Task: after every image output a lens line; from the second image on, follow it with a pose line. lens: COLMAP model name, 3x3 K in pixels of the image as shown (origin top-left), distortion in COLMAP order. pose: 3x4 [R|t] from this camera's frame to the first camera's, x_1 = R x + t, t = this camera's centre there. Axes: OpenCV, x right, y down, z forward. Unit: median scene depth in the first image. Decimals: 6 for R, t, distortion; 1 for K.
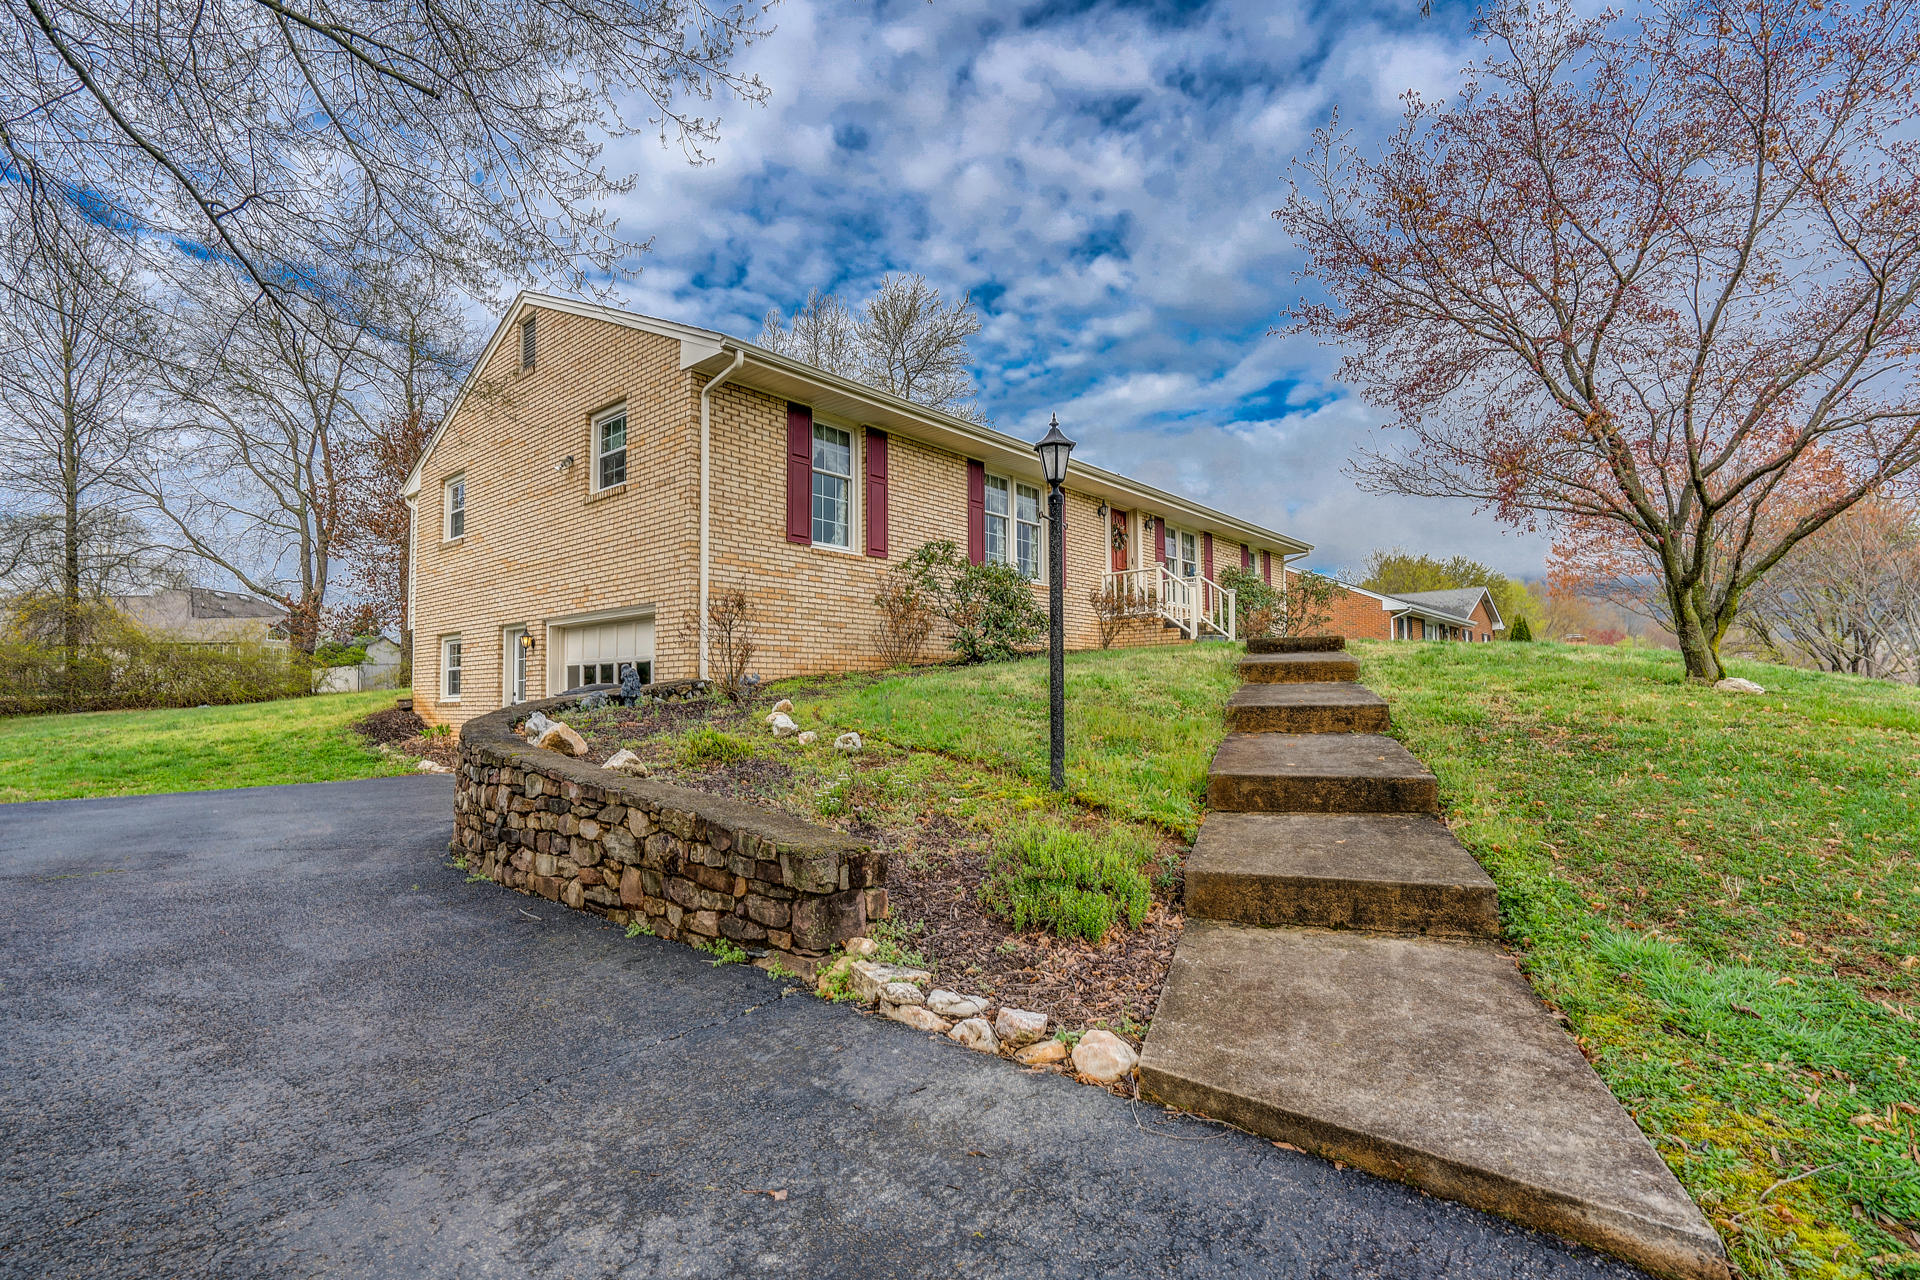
lens RADIAL K [[873.2, 0, 955.9], [0, 873.2, 631.6], [0, 0, 1]] dist [-0.003433, 0.001384]
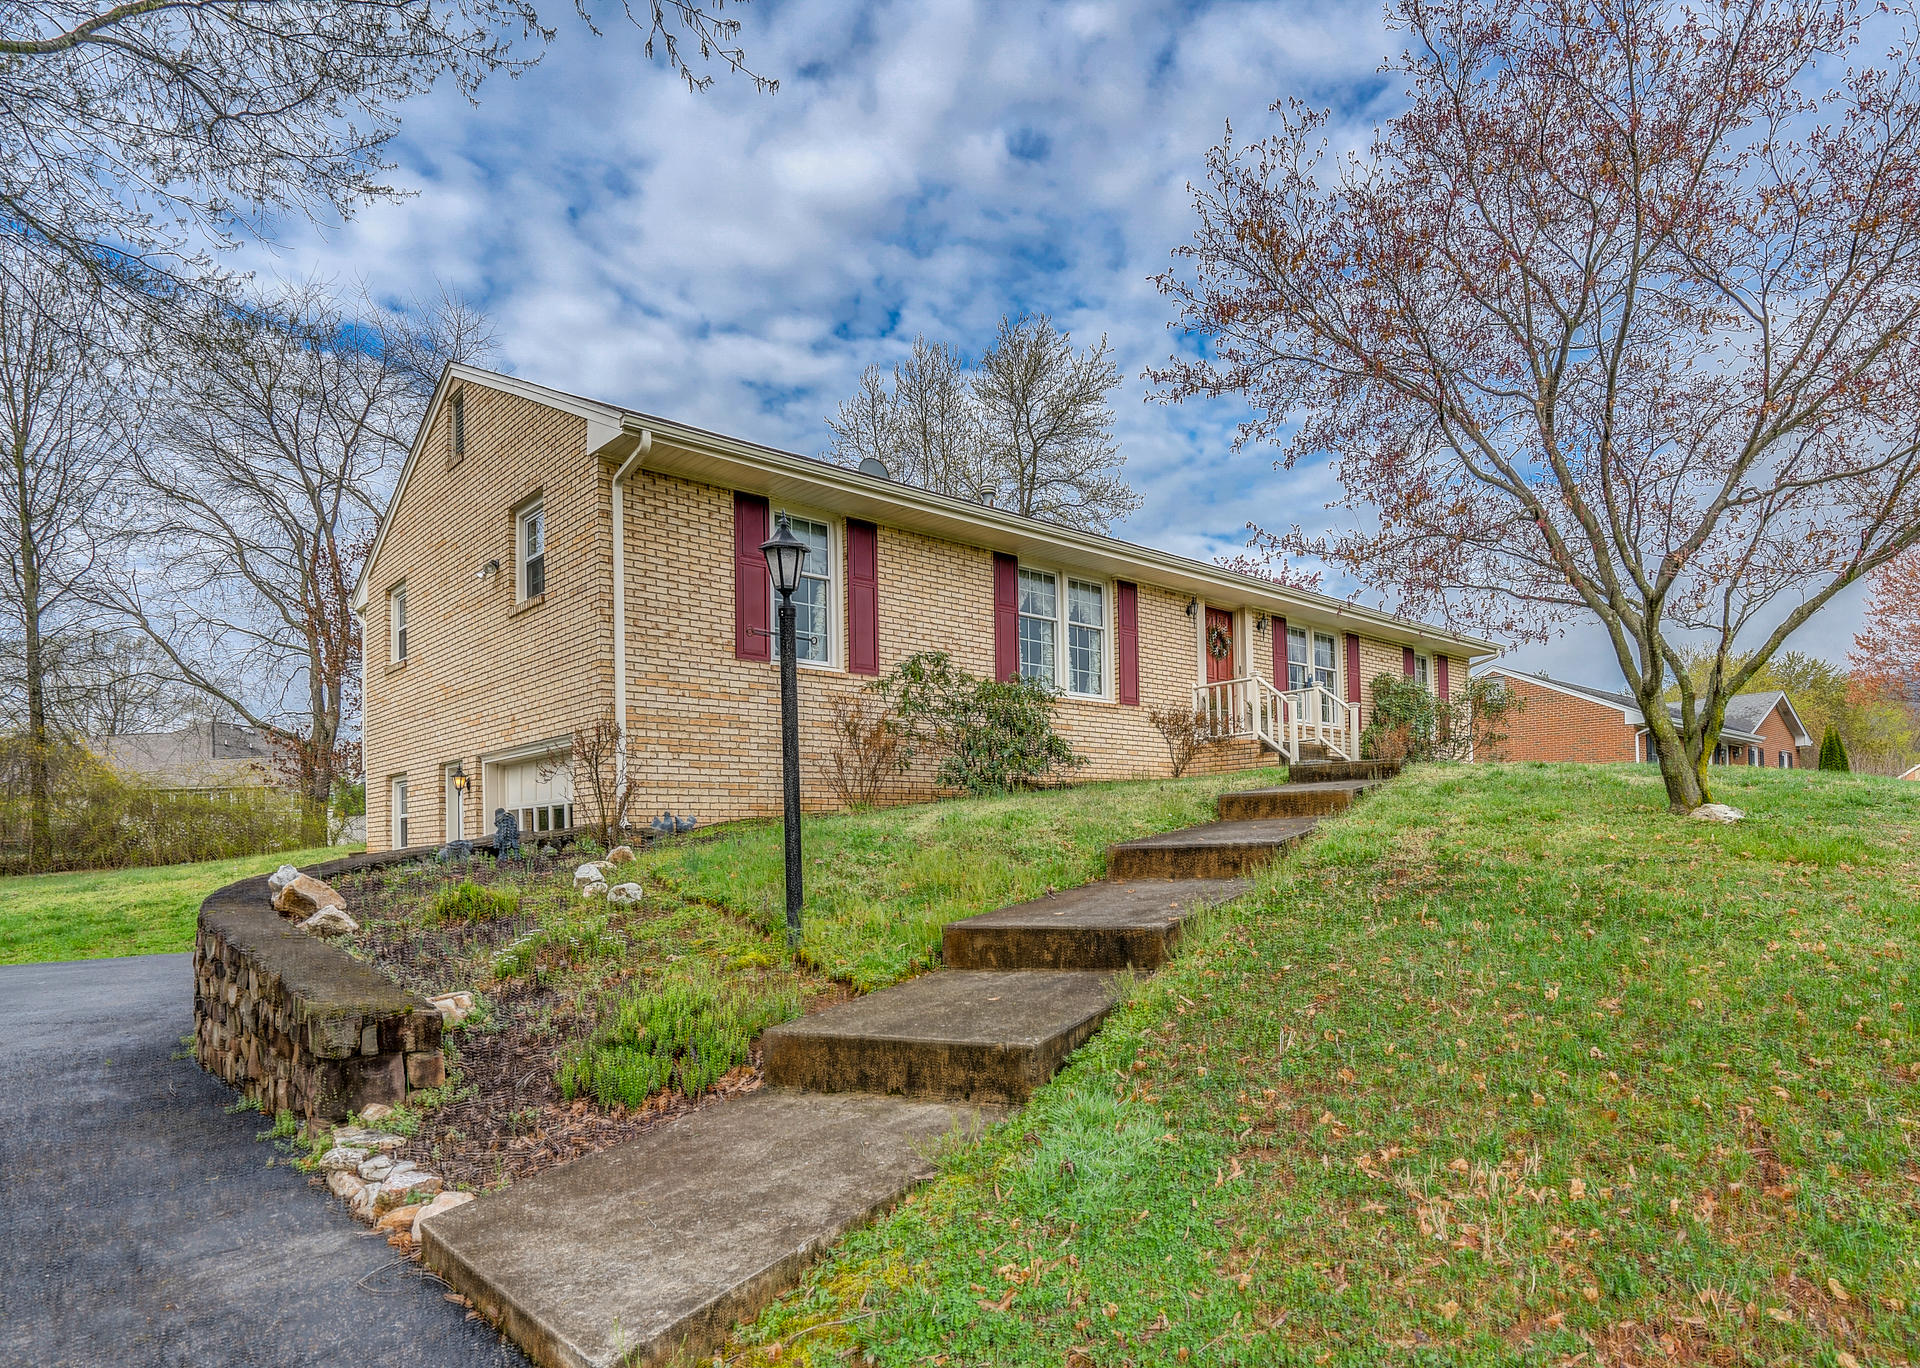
lens RADIAL K [[1082.2, 0, 1067.6], [0, 1082.2, 797.9], [0, 0, 1]] dist [-0.011393, 0.004378]
pose [[0.999081, -0.015099, -0.040119, 0.142917], [0.016484, 0.999272, 0.034402, 0.000153], [0.039571, -0.035031, 0.998603, -0.019651]]
